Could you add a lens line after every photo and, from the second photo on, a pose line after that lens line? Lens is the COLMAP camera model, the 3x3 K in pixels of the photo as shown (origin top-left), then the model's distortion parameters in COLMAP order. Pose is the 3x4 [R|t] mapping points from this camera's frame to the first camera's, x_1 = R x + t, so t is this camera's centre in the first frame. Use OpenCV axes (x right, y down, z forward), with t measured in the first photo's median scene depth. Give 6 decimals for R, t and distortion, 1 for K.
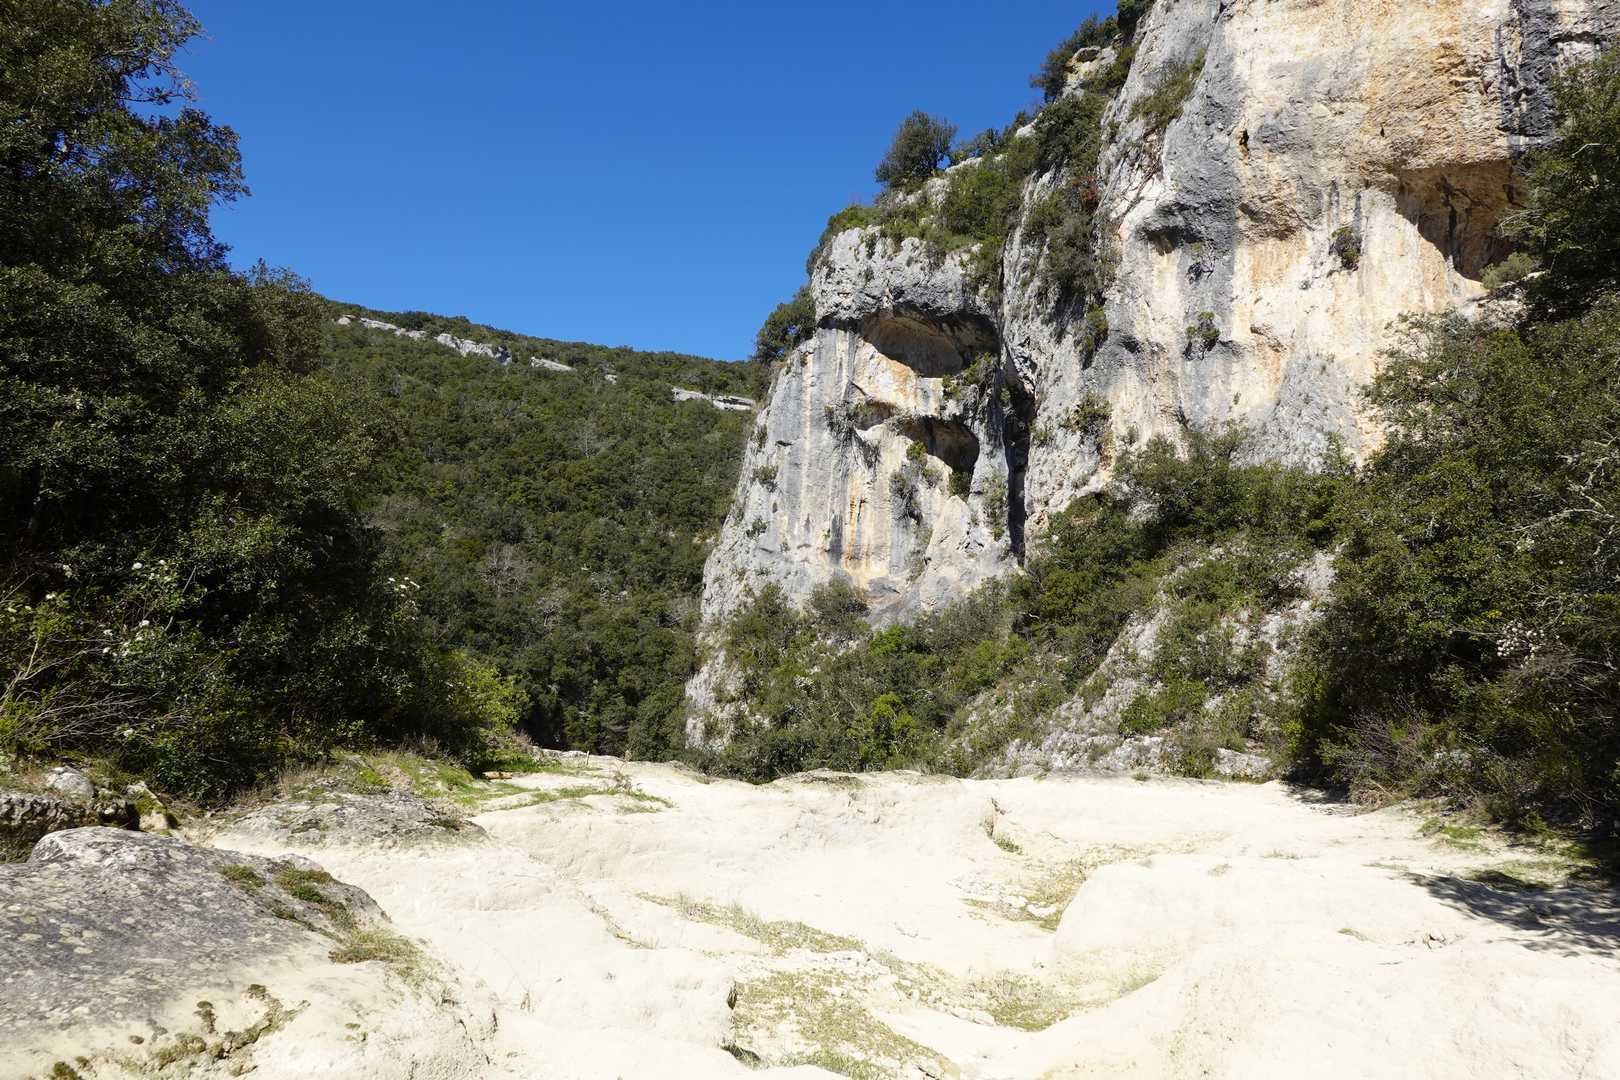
lens RADIAL K [[1087.5, 0, 806.5], [0, 1087.5, 541.8], [0, 0, 1]] dist [0.006765, -0.005812]
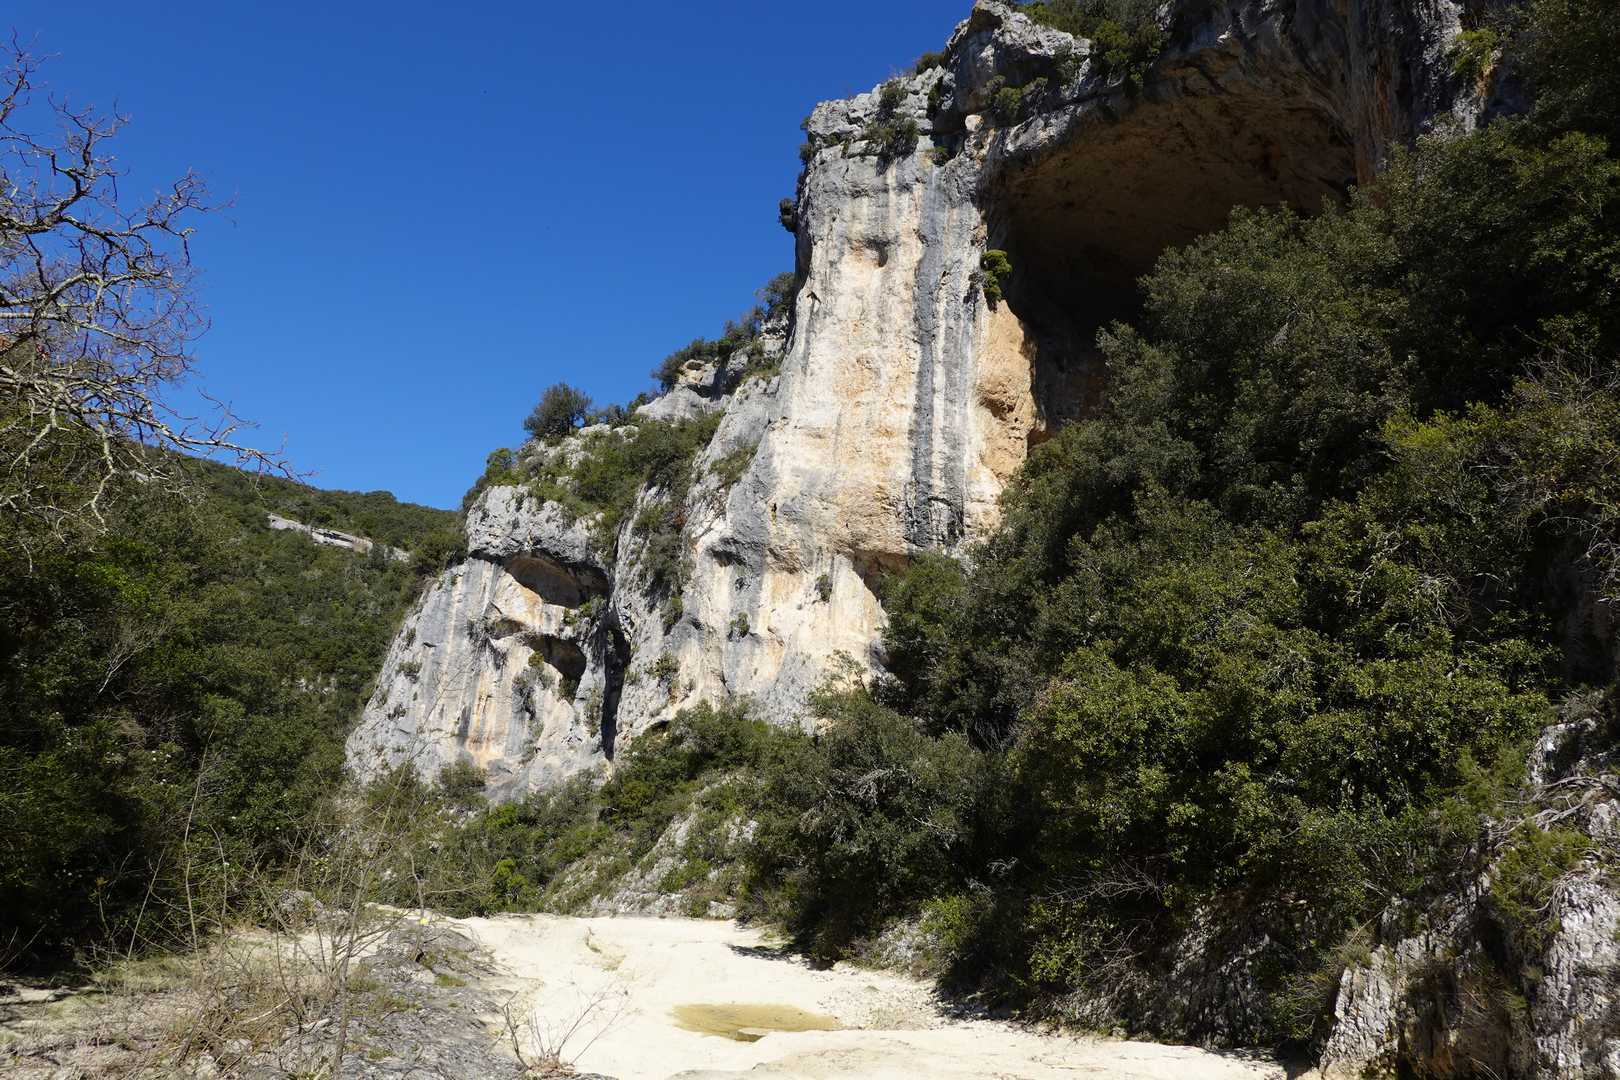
lens RADIAL K [[1087.5, 0, 808.8], [0, 1087.5, 535.6], [0, 0, 1]] dist [0.006765, -0.005812]
pose [[0.926356, 0.123430, 0.355849, -0.108244], [-0.075317, 0.986402, -0.146078, -0.090690], [-0.369041, 0.108519, 0.923056, -0.457554]]
